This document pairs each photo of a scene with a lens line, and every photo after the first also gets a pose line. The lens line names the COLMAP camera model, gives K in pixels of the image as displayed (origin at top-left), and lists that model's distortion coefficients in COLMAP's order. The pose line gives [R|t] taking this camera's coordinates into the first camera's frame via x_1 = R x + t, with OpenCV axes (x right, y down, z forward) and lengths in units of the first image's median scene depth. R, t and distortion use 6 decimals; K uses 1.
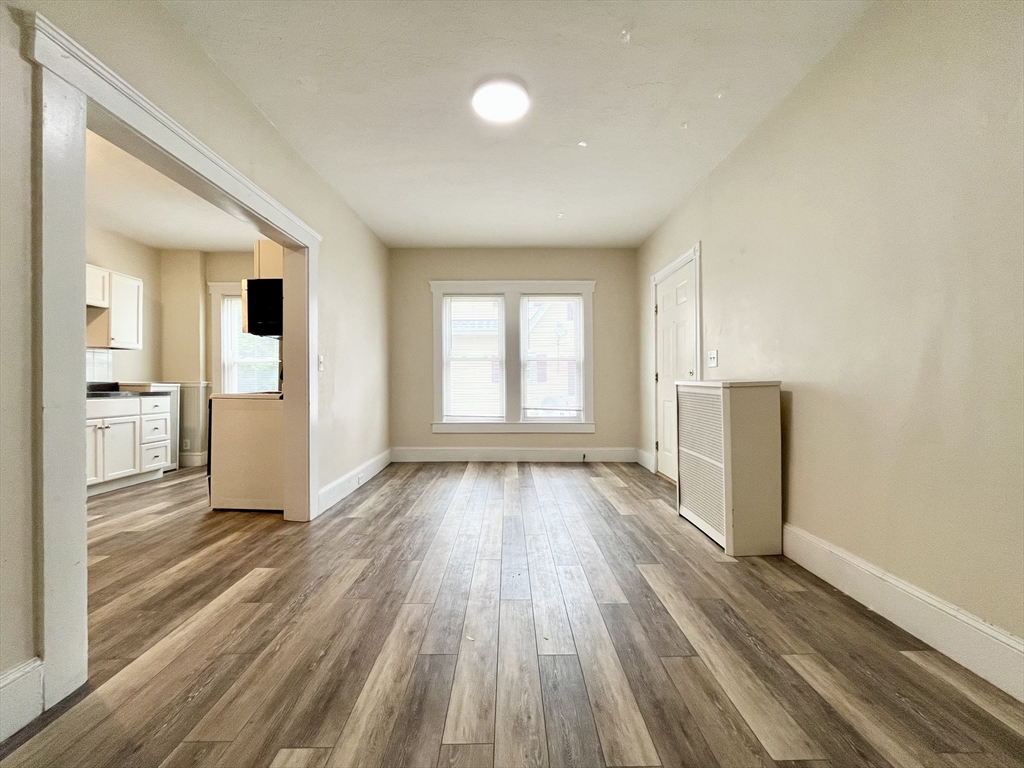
lens RADIAL K [[417.0, 0, 510.4], [0, 417.0, 381.2], [0, 0, 1]] dist [-0.001090, -0.000053]
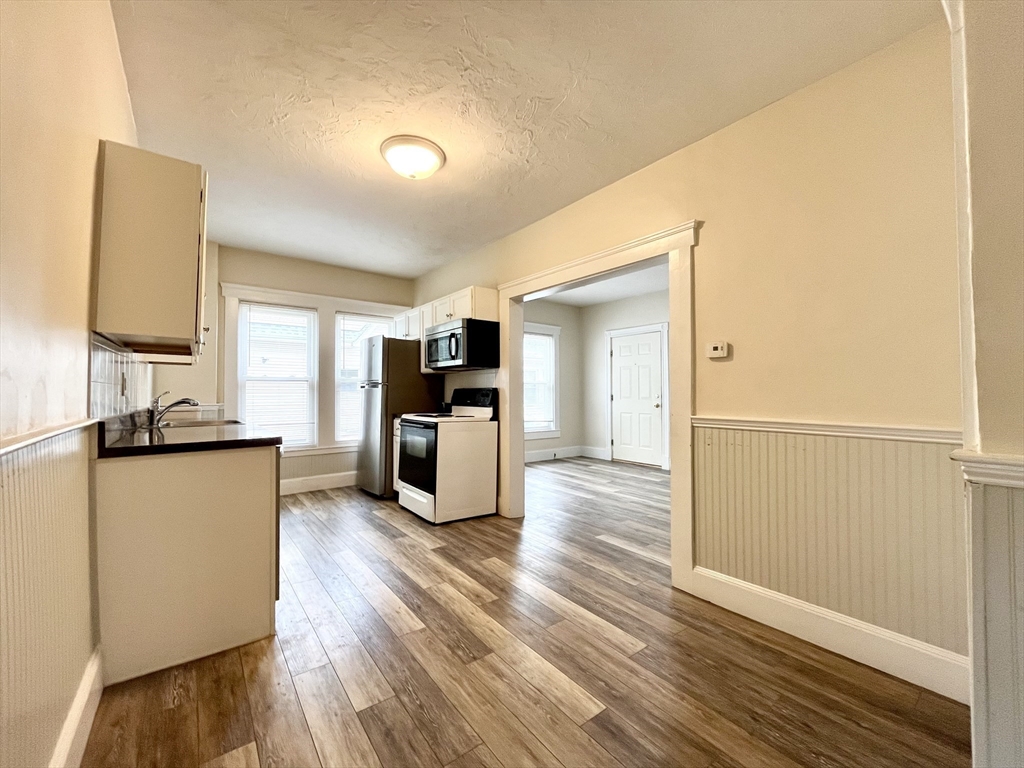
lens RADIAL K [[417.0, 0, 510.4], [0, 417.0, 381.2], [0, 0, 1]] dist [-0.001090, -0.000053]
pose [[0.794421, 0.019377, 0.607059, -1.350461], [-0.006090, 0.999695, -0.023941, -0.046634], [-0.607337, 0.015322, 0.794296, 0.009402]]
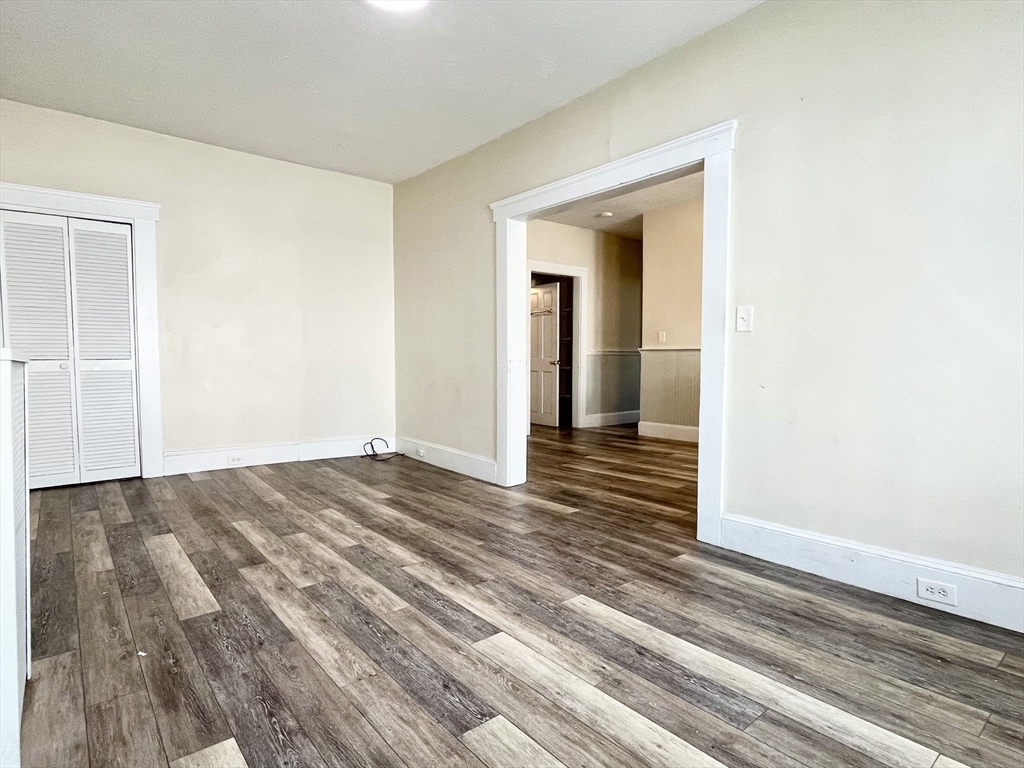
lens RADIAL K [[551.0, 0, 507.9], [0, 551.0, 384.1], [0, 0, 1]] dist [0.000371, -0.001234]
pose [[-0.778560, 0.041661, -0.626186, 0.389873], [0.010042, 0.998493, 0.053945, 0.006934], [0.627490, 0.035711, -0.777805, 1.600199]]
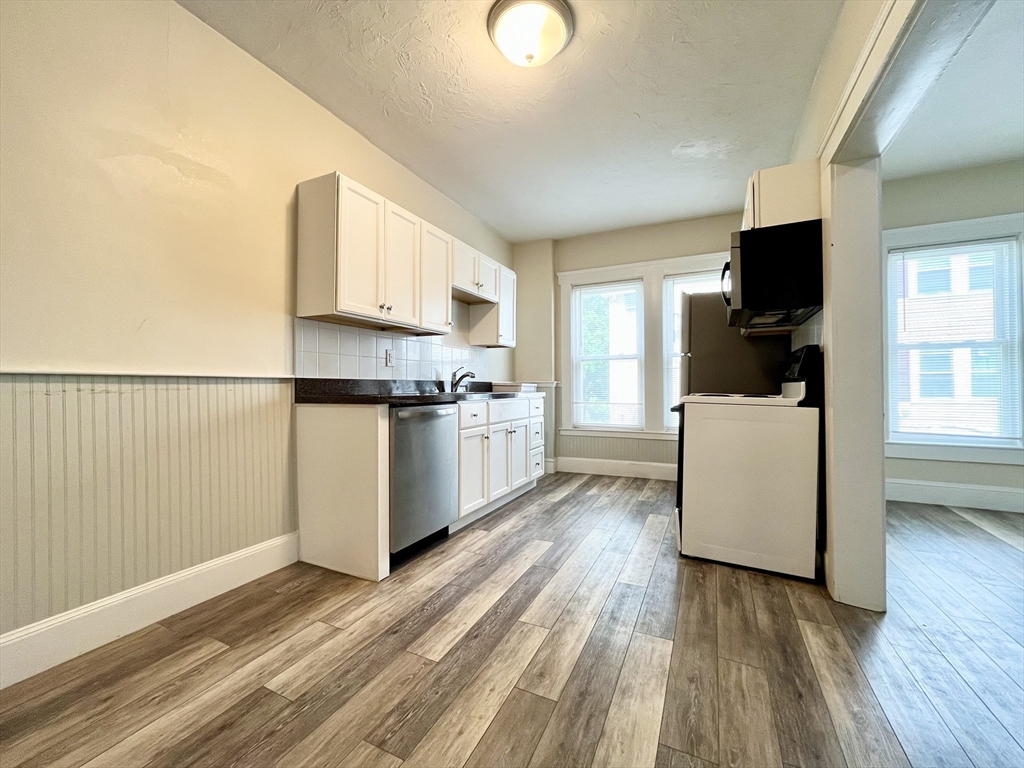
lens RADIAL K [[417.0, 0, 510.4], [0, 417.0, 381.2], [0, 0, 1]] dist [-0.001090, -0.000053]
pose [[0.897235, -0.002906, -0.441543, -0.729134], [0.001563, 0.999993, -0.003405, 0.005880], [0.441550, 0.002365, 0.897234, 0.234250]]
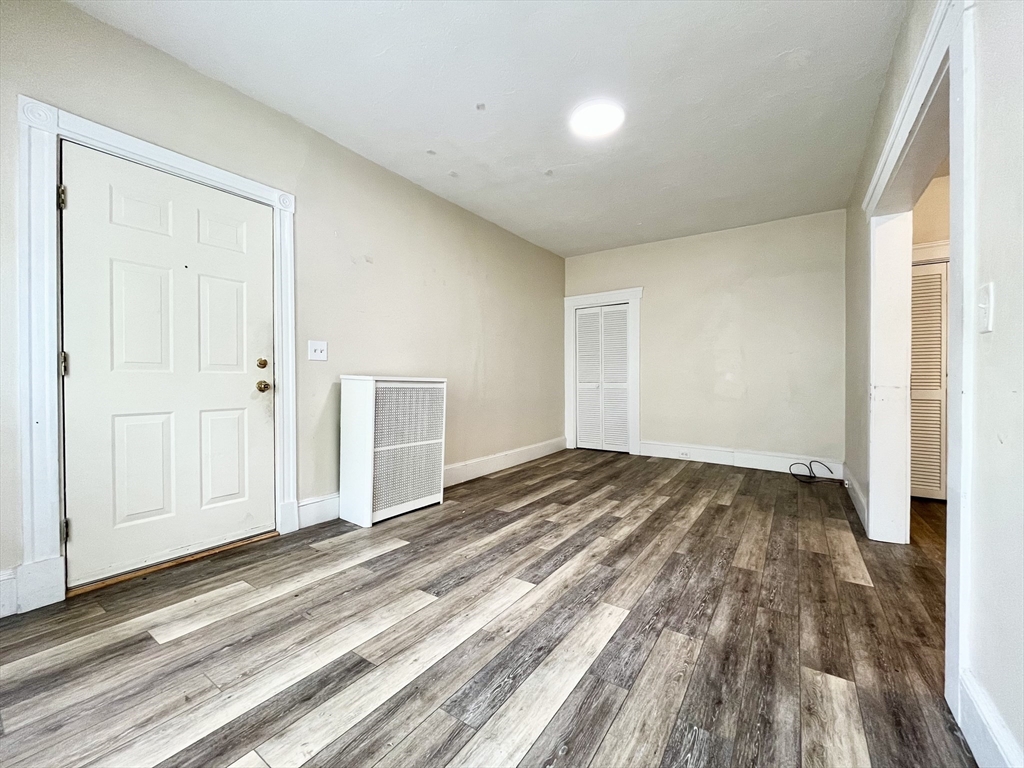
lens RADIAL K [[417.0, 0, 510.4], [0, 417.0, 381.2], [0, 0, 1]] dist [-0.001090, -0.000053]
pose [[-0.822118, 0.003890, 0.569304, -0.374993], [0.000631, 0.999982, -0.005922, 0.017360], [-0.569317, -0.004510, -0.822106, 1.667989]]
